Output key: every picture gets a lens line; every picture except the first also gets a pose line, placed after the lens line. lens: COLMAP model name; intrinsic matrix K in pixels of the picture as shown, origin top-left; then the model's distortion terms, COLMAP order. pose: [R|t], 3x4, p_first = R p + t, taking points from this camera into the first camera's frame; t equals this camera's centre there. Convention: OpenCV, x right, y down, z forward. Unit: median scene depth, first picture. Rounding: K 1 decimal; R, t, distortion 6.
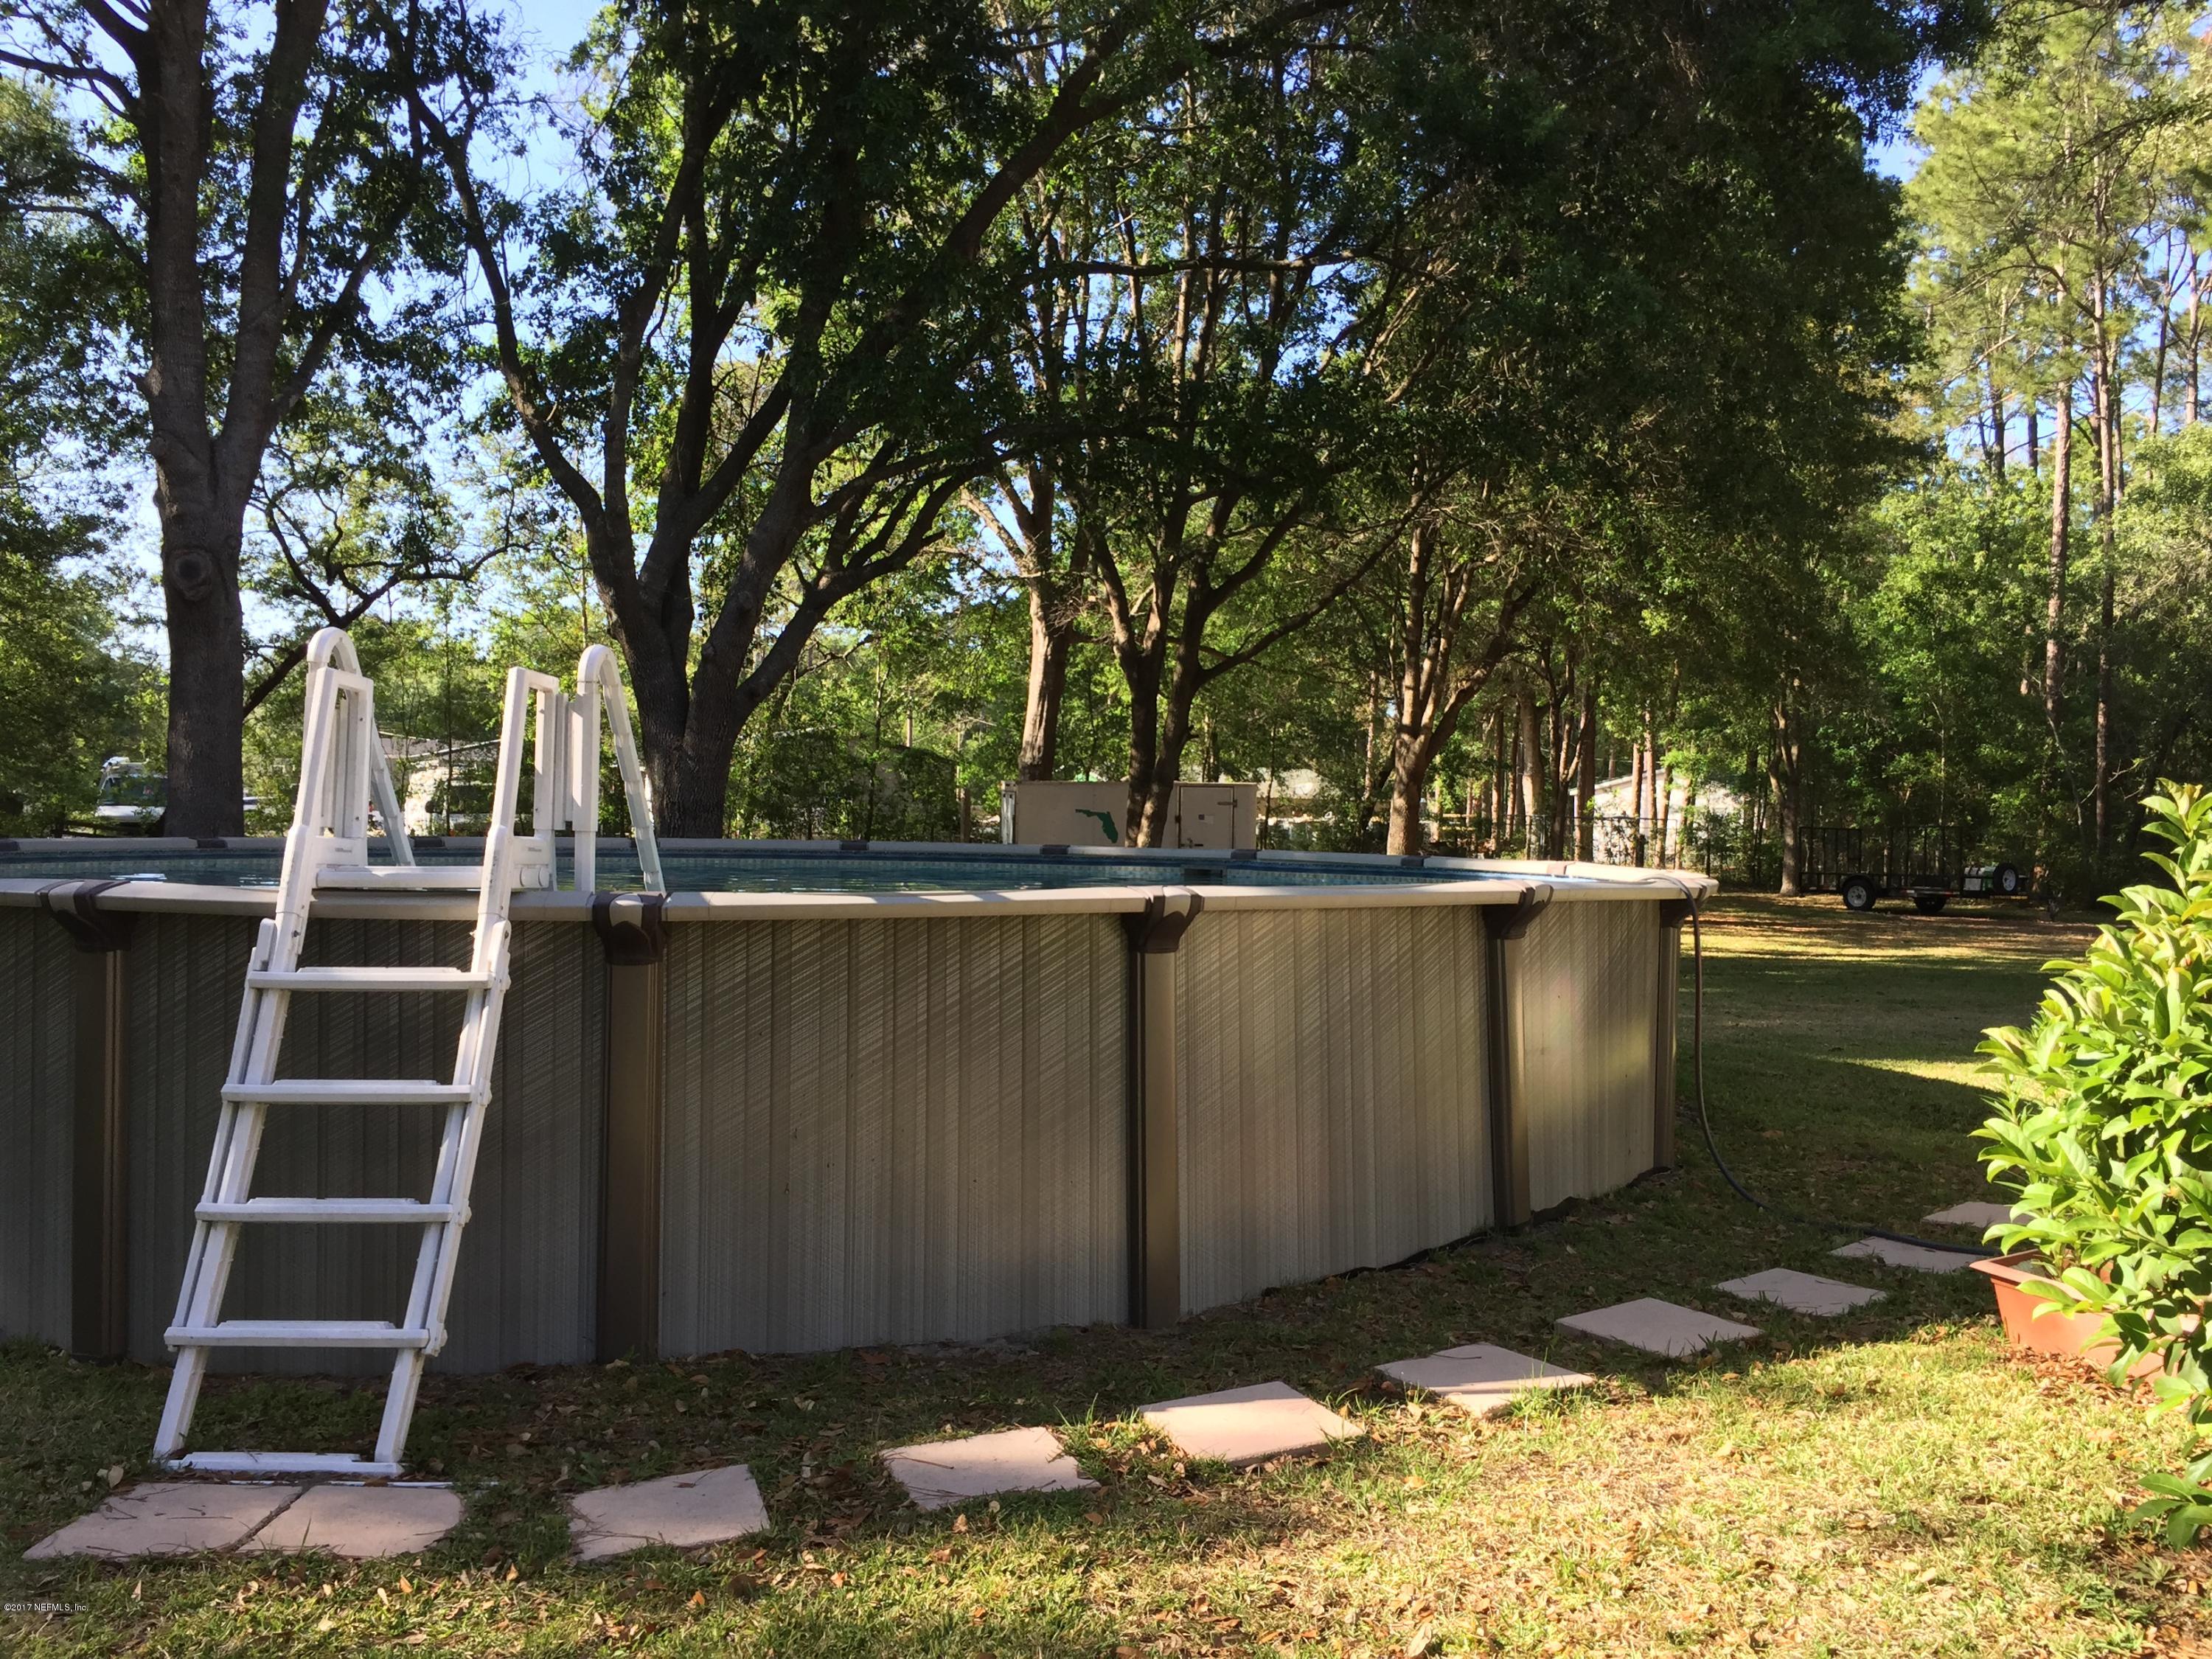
lens RADIAL K [[1917.0, 0, 1106.0], [0, 1917.0, 829.5], [0, 0, 1]] dist [0.096546, -0.142105]
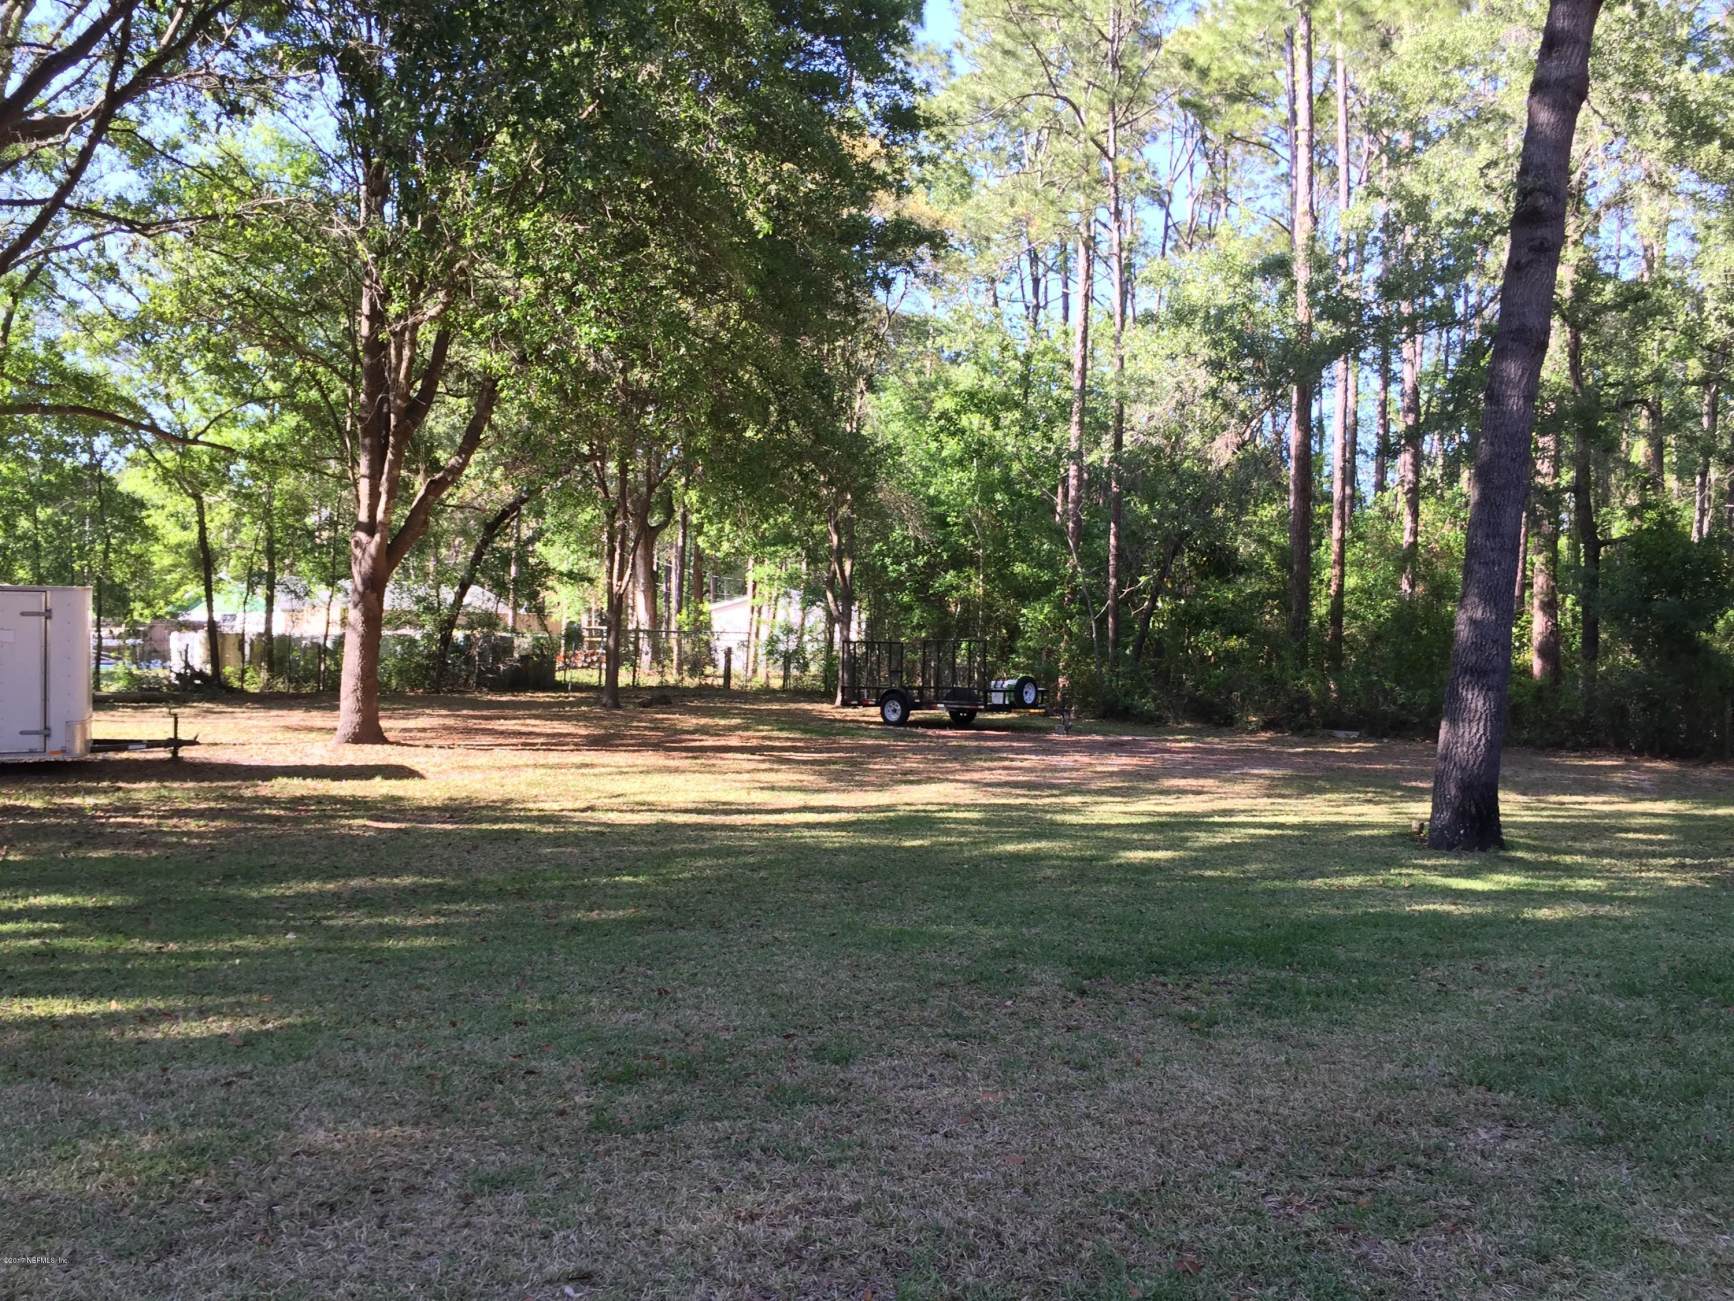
lens RADIAL K [[1502.8, 0, 867.0], [0, 1502.8, 650.5], [0, 0, 1]] dist [0.096546, -0.142105]
pose [[0.955015, -0.004517, 0.296522, 0.134273], [0.001876, 0.999956, 0.009190, -0.003403], [-0.296551, -0.008220, 0.954982, 0.244849]]
